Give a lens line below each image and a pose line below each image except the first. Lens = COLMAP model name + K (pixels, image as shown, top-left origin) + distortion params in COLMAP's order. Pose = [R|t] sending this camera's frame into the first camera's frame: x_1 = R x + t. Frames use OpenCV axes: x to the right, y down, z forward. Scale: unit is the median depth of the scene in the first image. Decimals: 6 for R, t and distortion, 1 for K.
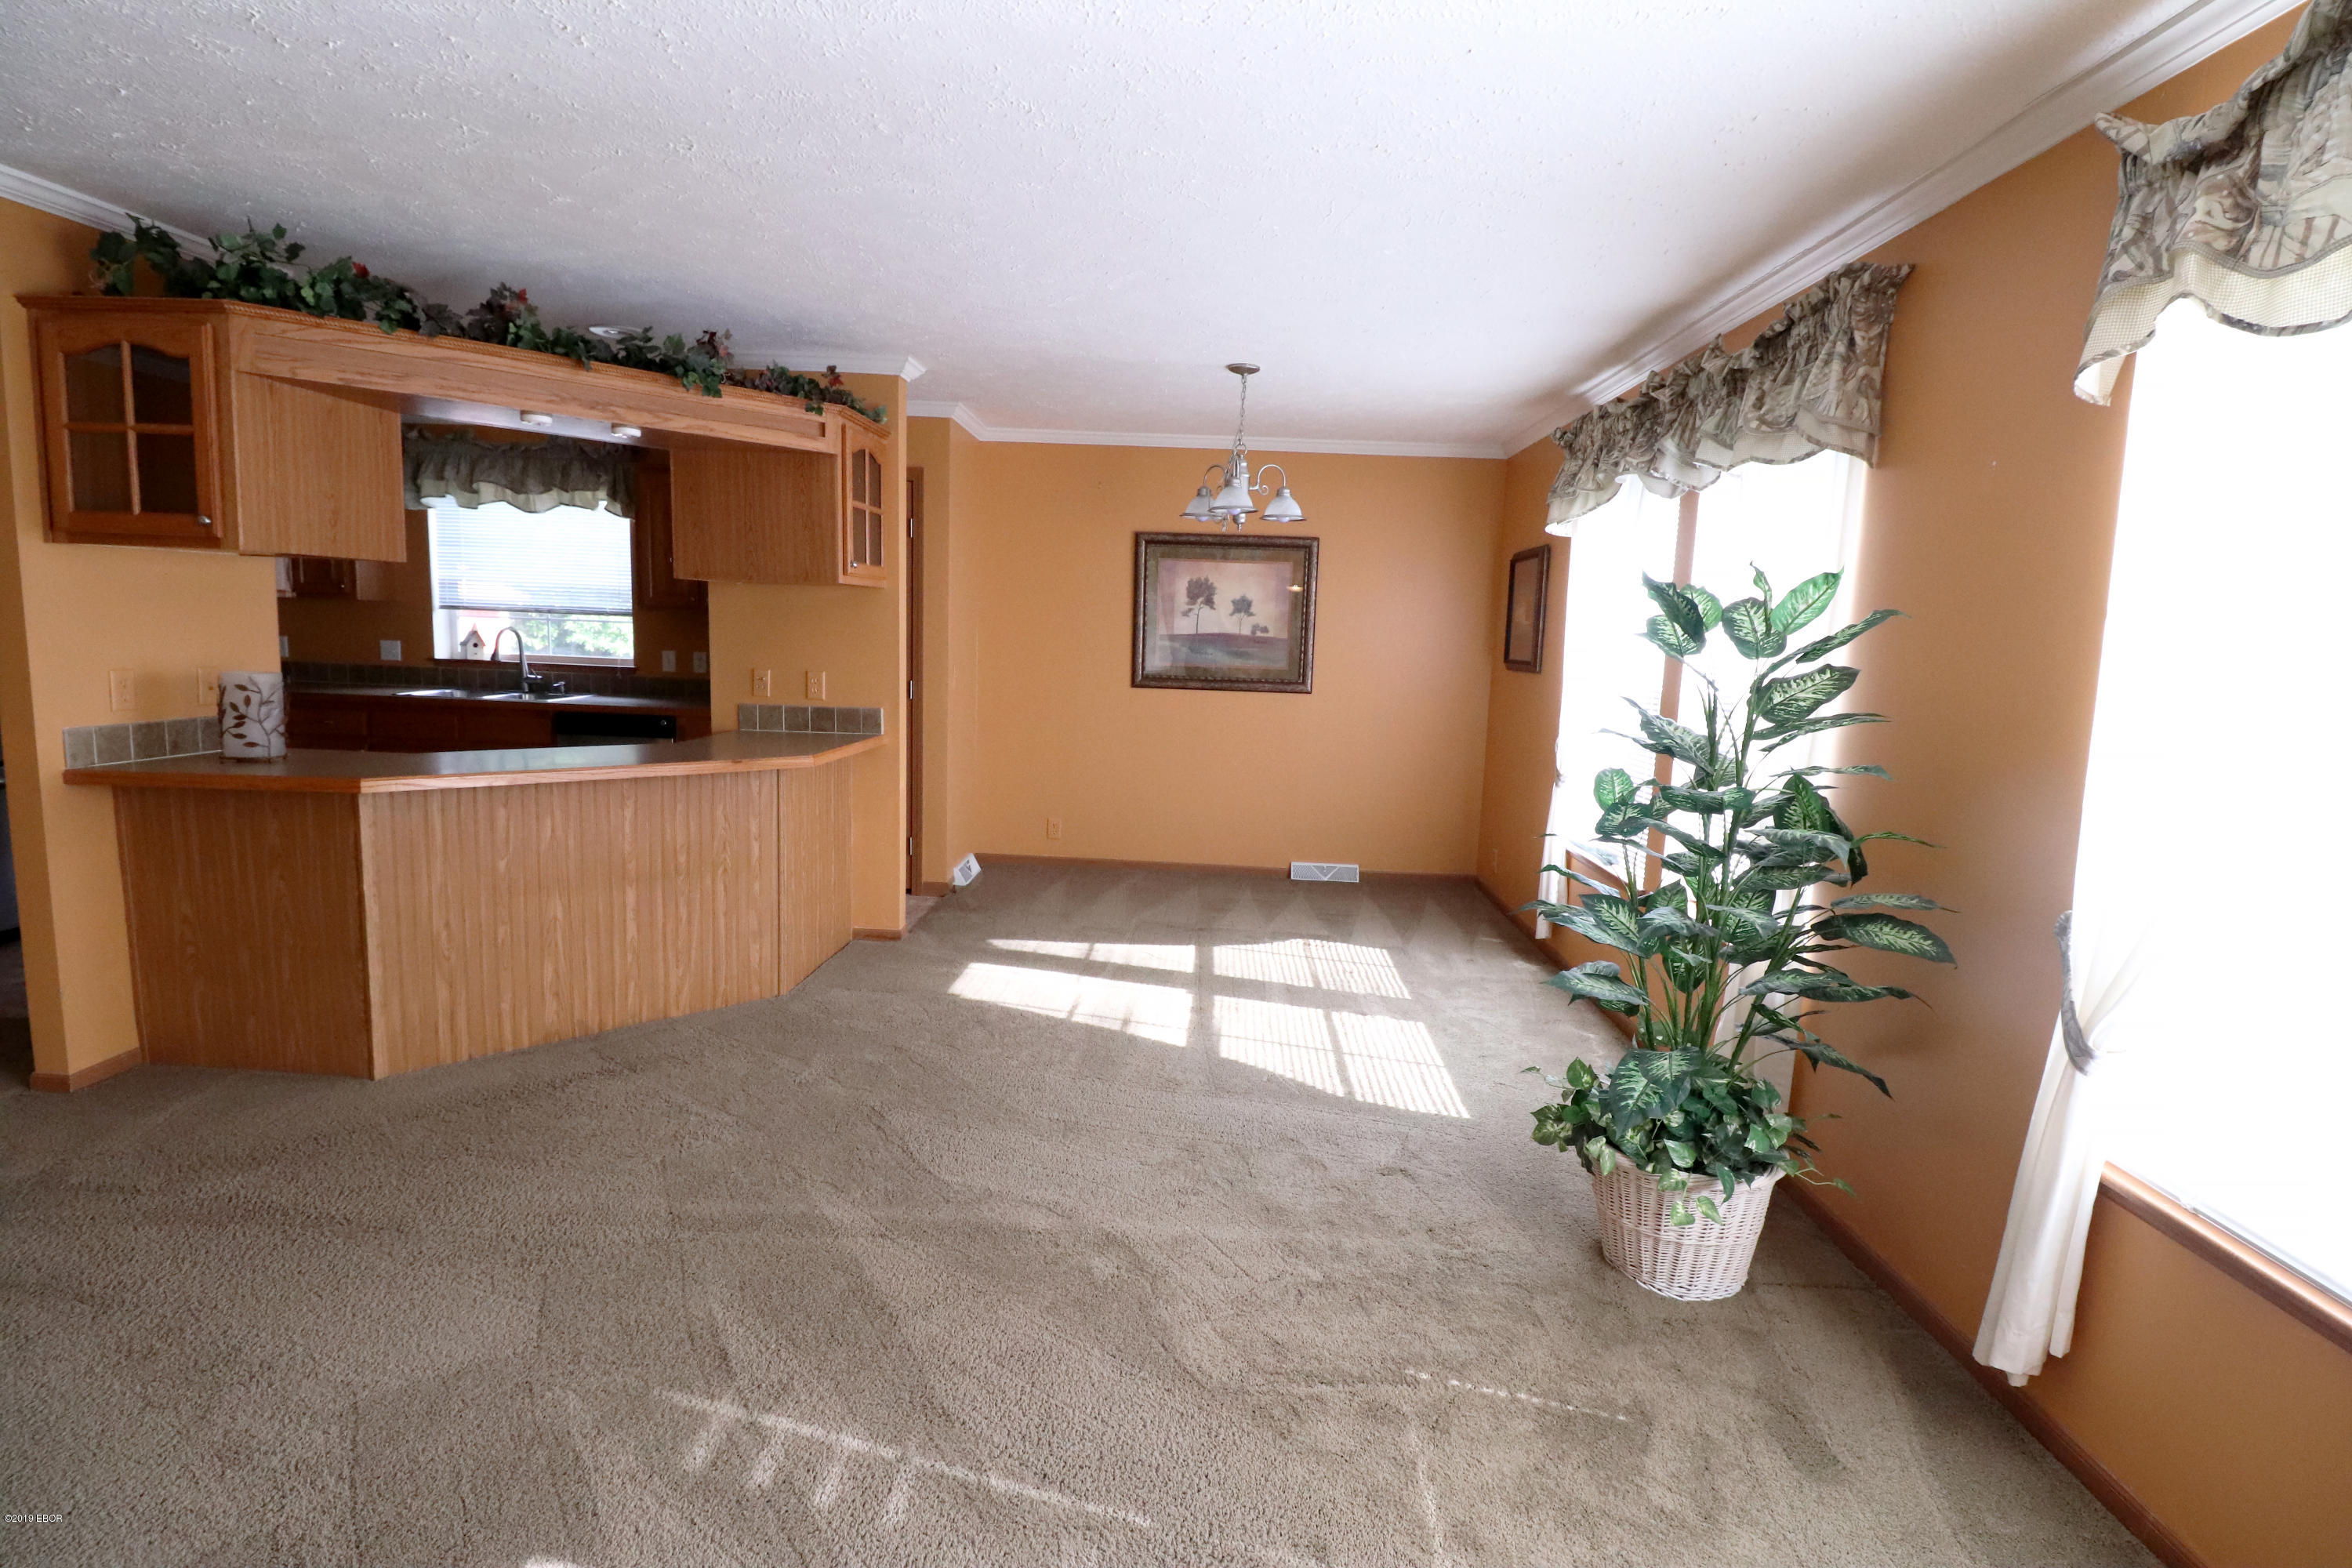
lens RADIAL K [[1087.3, 0, 1182.0], [0, 1087.3, 768.4], [0, 0, 1]] dist [0.002288, -0.015632]
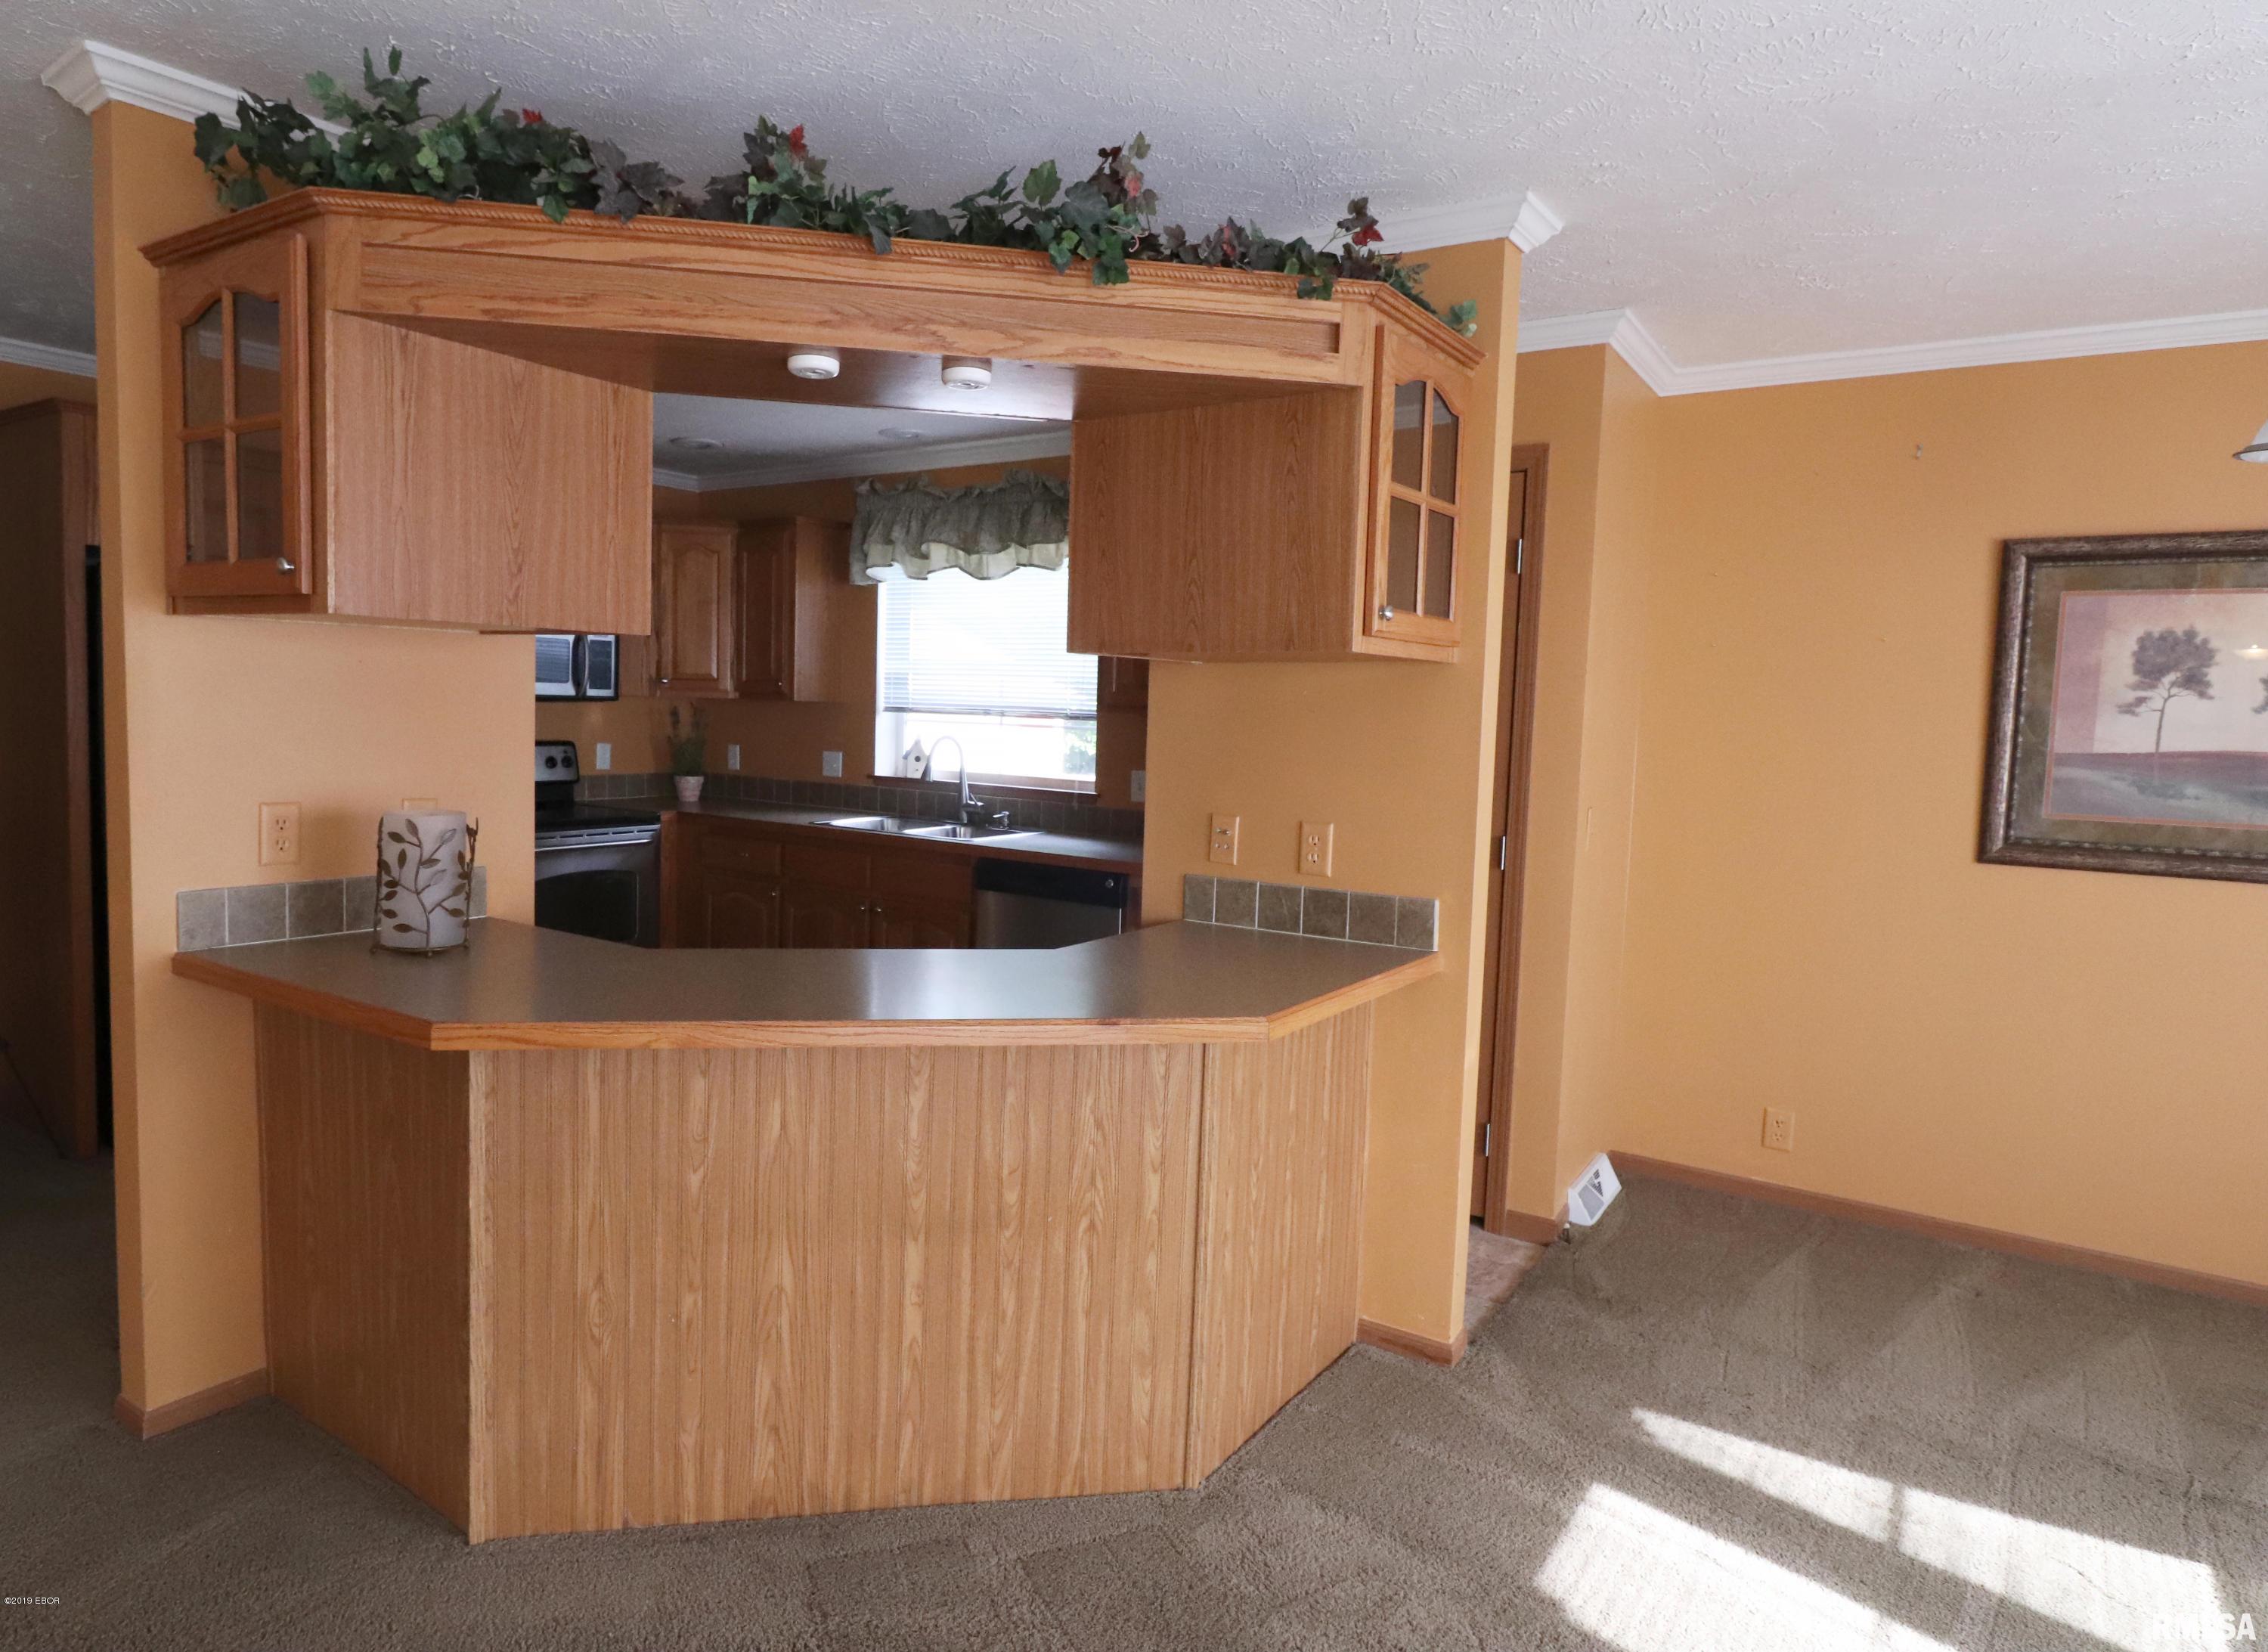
lens RADIAL K [[1320.4, 0, 1049.4], [0, 1320.4, 811.4], [0, 0, 1]] dist [0.009535, -0.018684]
pose [[0.832970, 0.032831, -0.552344, -0.109475], [-0.069871, 0.996488, -0.046139, -0.068643], [0.548889, 0.077025, 0.832339, 0.480282]]
